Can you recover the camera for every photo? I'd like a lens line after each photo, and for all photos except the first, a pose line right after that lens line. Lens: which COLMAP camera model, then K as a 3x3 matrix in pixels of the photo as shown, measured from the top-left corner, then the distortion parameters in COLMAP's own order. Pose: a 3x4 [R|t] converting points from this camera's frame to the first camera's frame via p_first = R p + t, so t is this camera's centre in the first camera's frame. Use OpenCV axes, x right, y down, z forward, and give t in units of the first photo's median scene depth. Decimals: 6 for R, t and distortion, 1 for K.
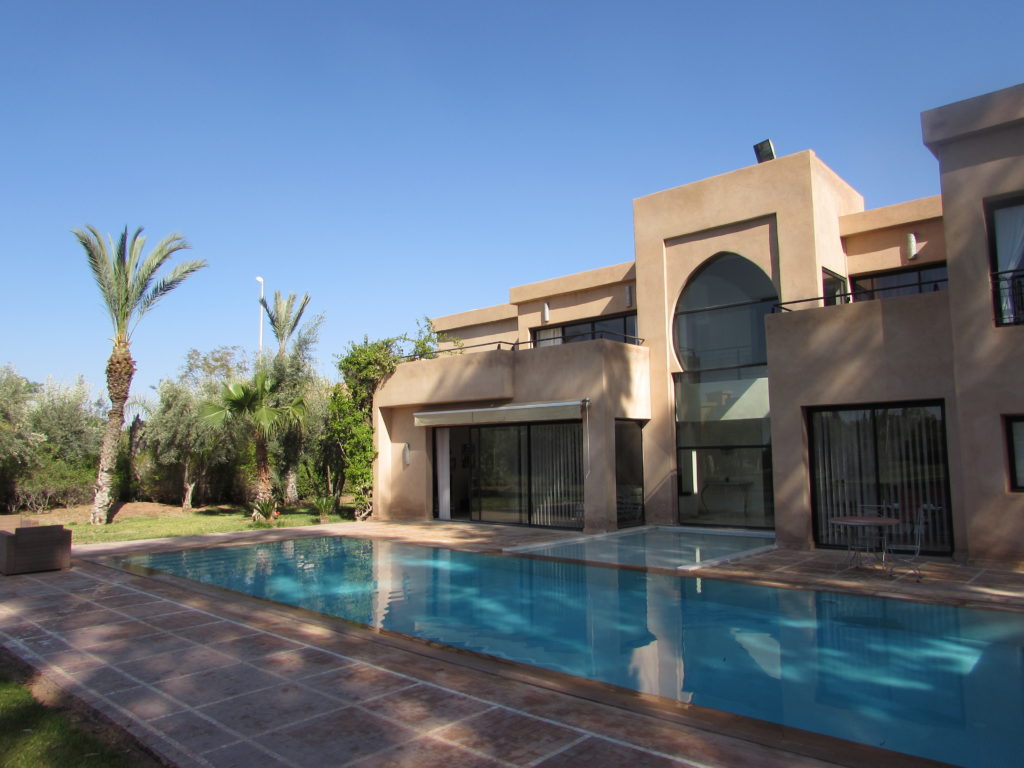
lens RADIAL K [[718.2, 0, 512.0], [0, 718.2, 384.0], [0, 0, 1]] dist [-0.048315, 0.025611]
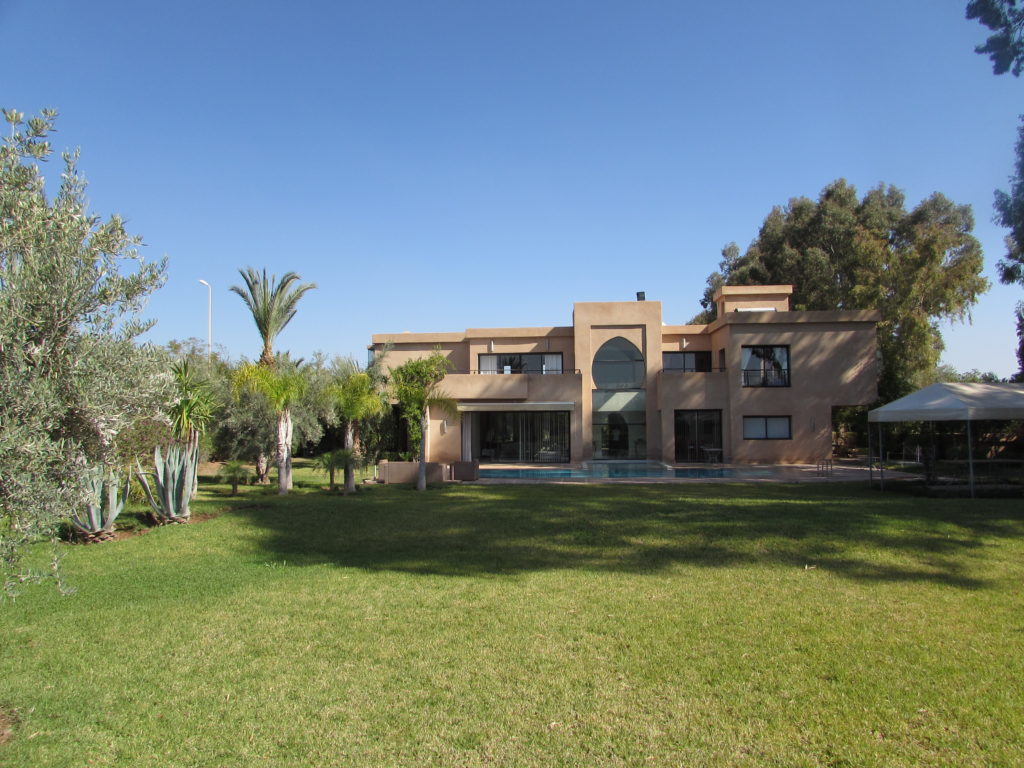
lens RADIAL K [[718.2, 0, 512.0], [0, 718.2, 384.0], [0, 0, 1]] dist [-0.048315, 0.025611]
pose [[0.790904, 0.042006, 0.610497, -1.154537], [-0.064168, 0.997834, 0.014473, -0.042716], [-0.608566, -0.050621, 0.791887, -0.496288]]
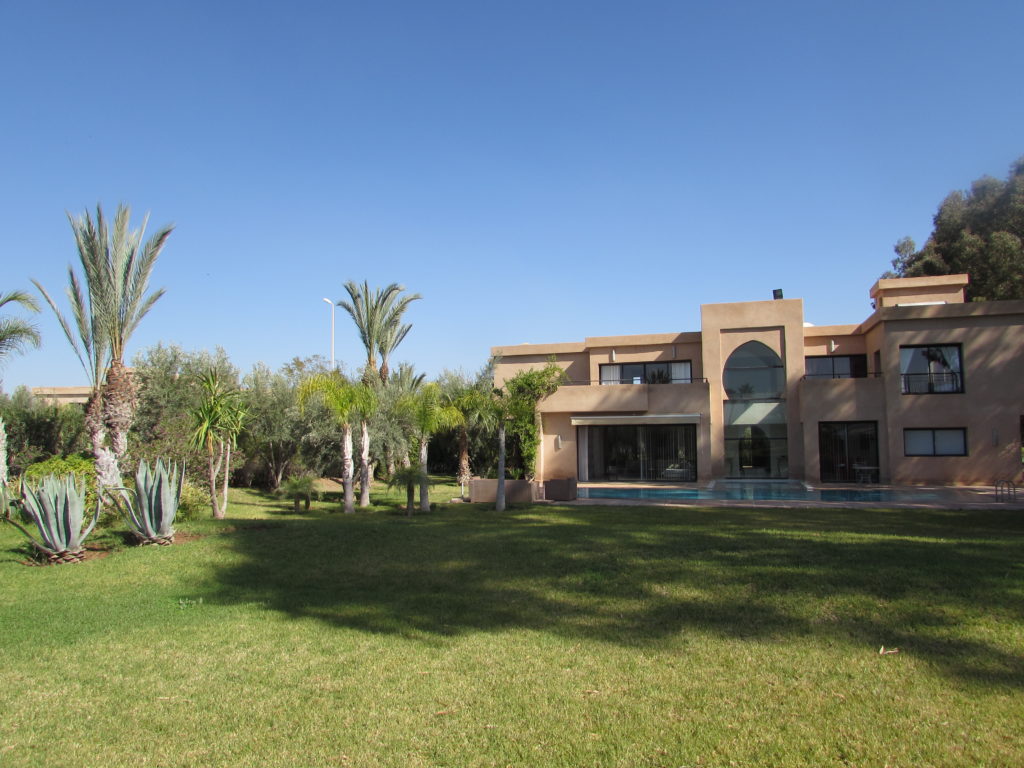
lens RADIAL K [[718.2, 0, 512.0], [0, 718.2, 384.0], [0, 0, 1]] dist [-0.048315, 0.025611]
pose [[0.907951, 0.040160, 0.417148, -0.989627], [-0.045404, 0.998965, 0.002650, -0.034333], [-0.416610, -0.021347, 0.908835, -0.455592]]
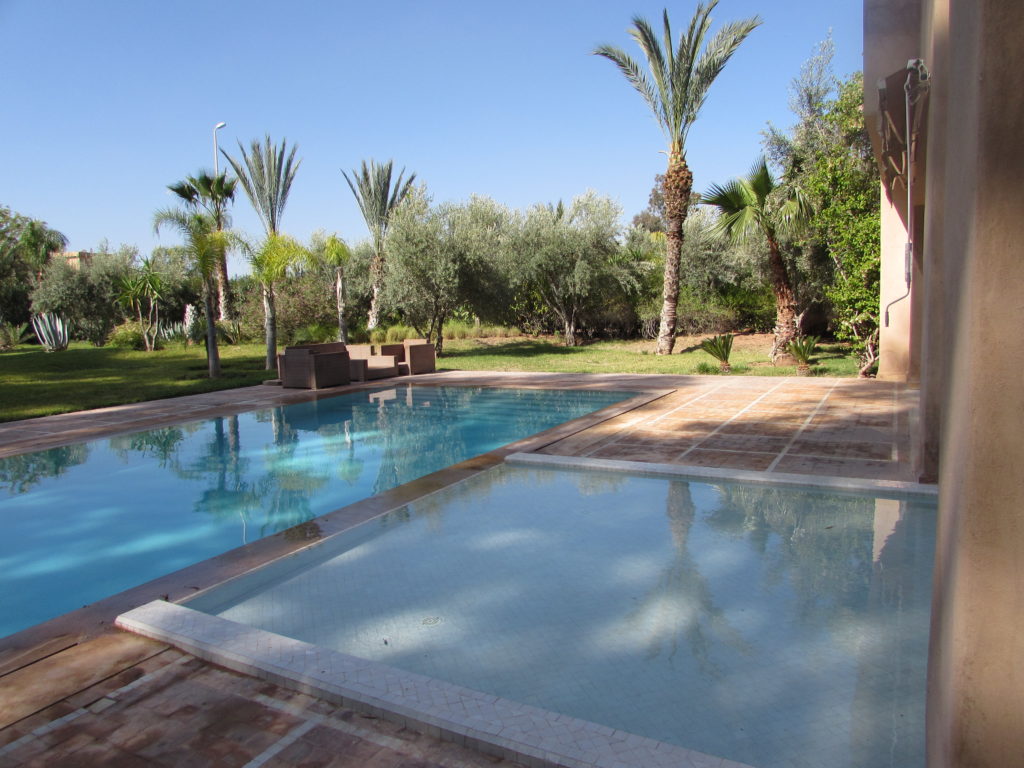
lens RADIAL K [[718.2, 0, 512.0], [0, 718.2, 384.0], [0, 0, 1]] dist [-0.048315, 0.025611]
pose [[0.234997, 0.109450, -0.965814, 0.319840], [0.127554, 0.981575, 0.142271, 0.079230], [0.963591, -0.156626, 0.216706, 0.631114]]
